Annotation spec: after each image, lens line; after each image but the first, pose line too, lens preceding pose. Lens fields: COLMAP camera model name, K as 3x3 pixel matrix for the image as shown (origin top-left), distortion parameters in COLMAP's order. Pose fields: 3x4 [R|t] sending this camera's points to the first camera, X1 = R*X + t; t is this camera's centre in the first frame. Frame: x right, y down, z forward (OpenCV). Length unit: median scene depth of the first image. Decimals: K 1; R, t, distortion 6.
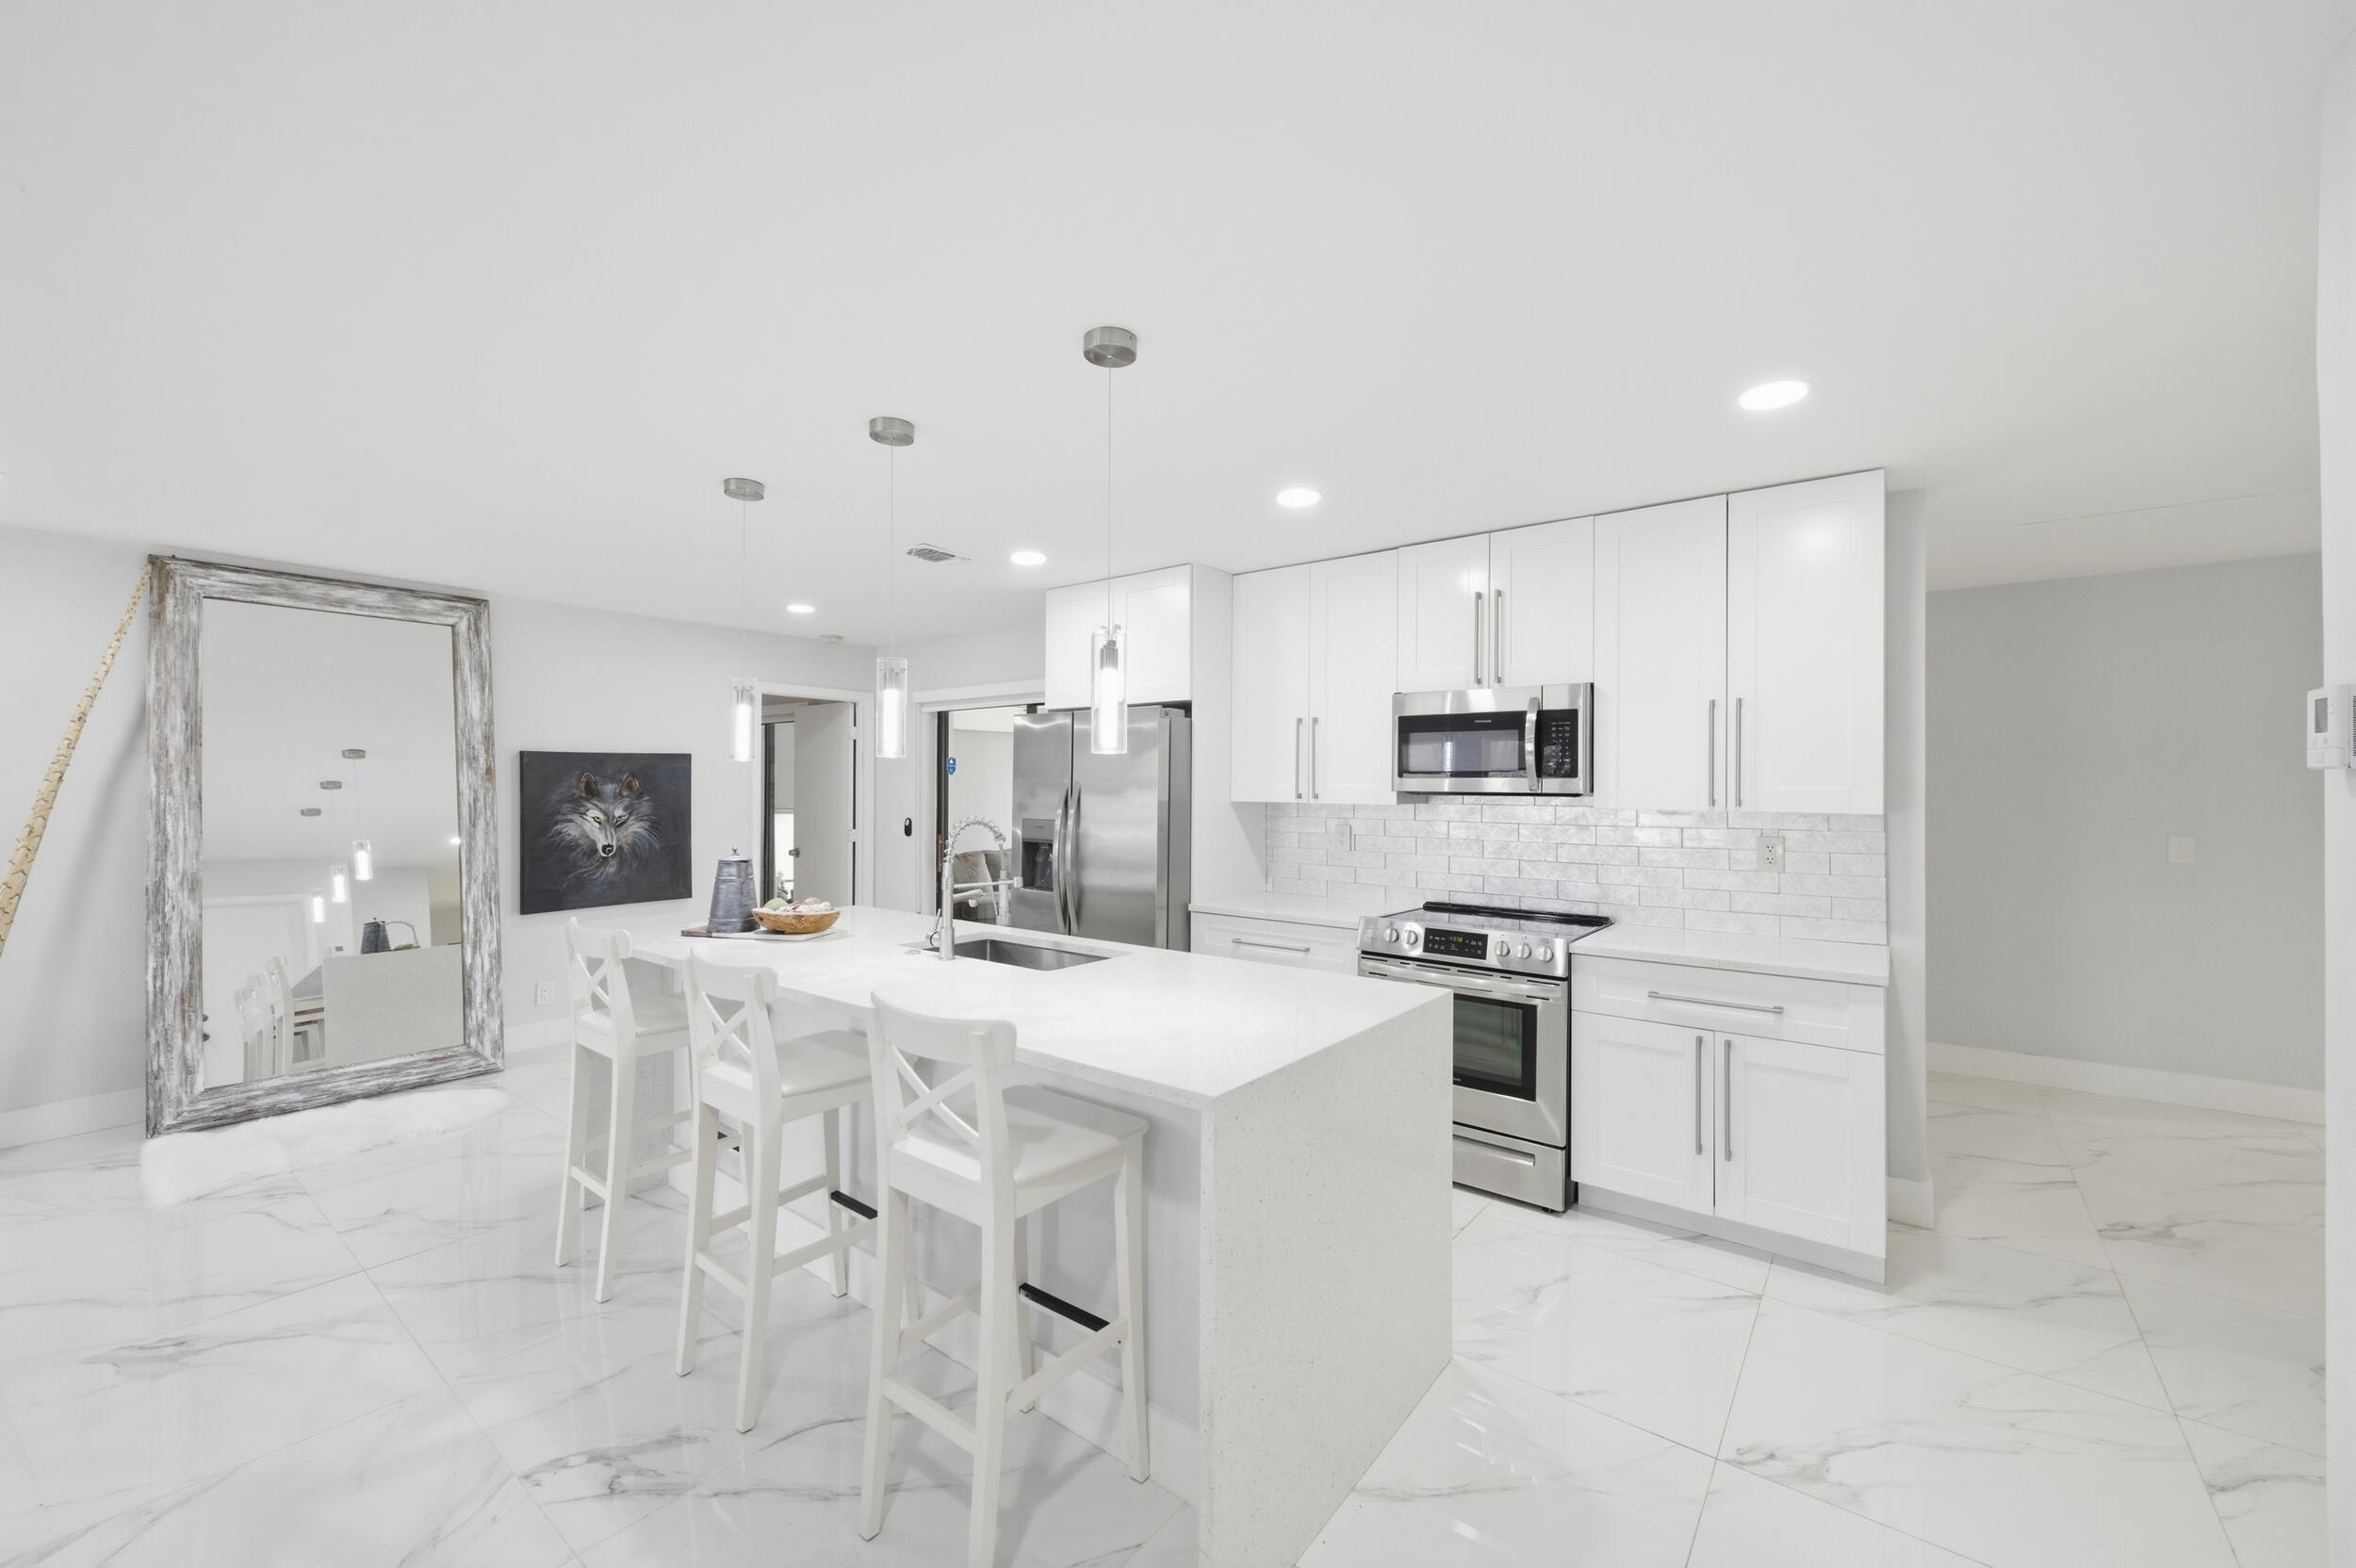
lens RADIAL K [[948.6, 0, 1179.3], [0, 948.6, 775.4], [0, 0, 1]] dist [0.012220, -0.000007]
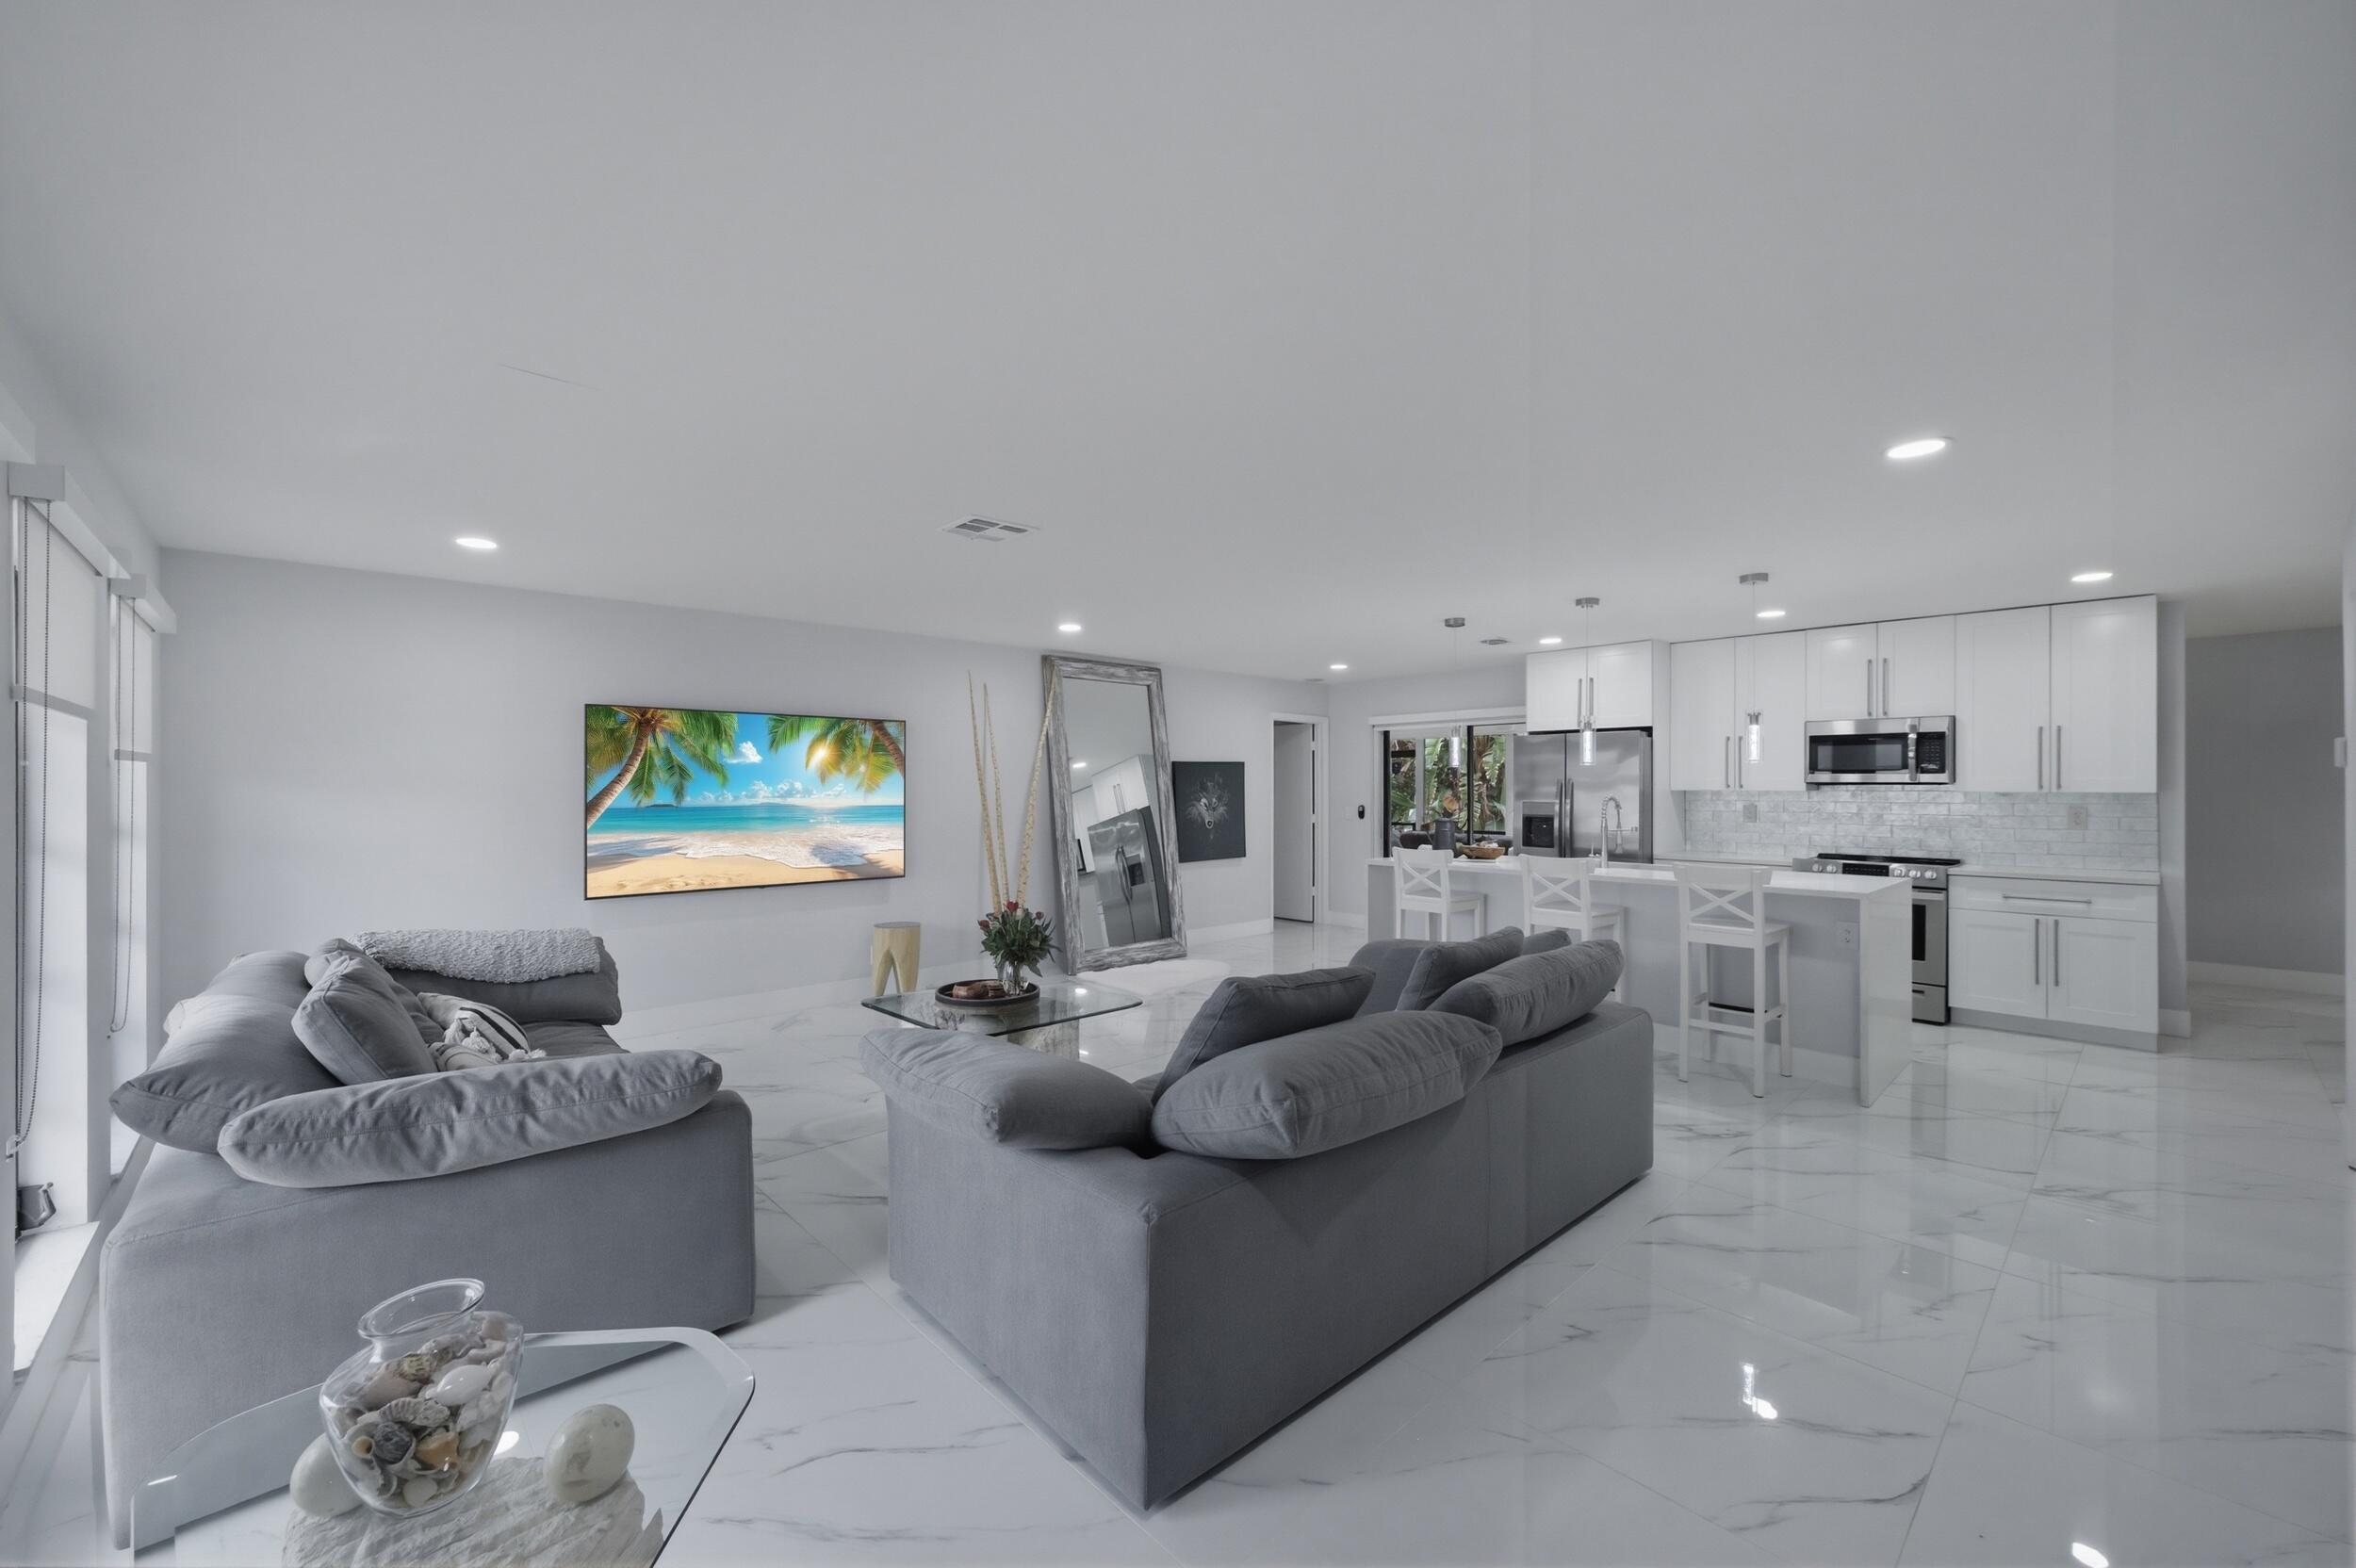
lens RADIAL K [[943.5, 0, 1178.0], [0, 943.5, 784.0], [0, 0, 1]] dist [-0.000610, -0.000263]
pose [[0.987109, -0.004787, -0.159977, -0.613571], [0.005894, 0.999962, 0.006444, 0.003203], [0.159940, -0.007303, 0.987100, -0.805010]]
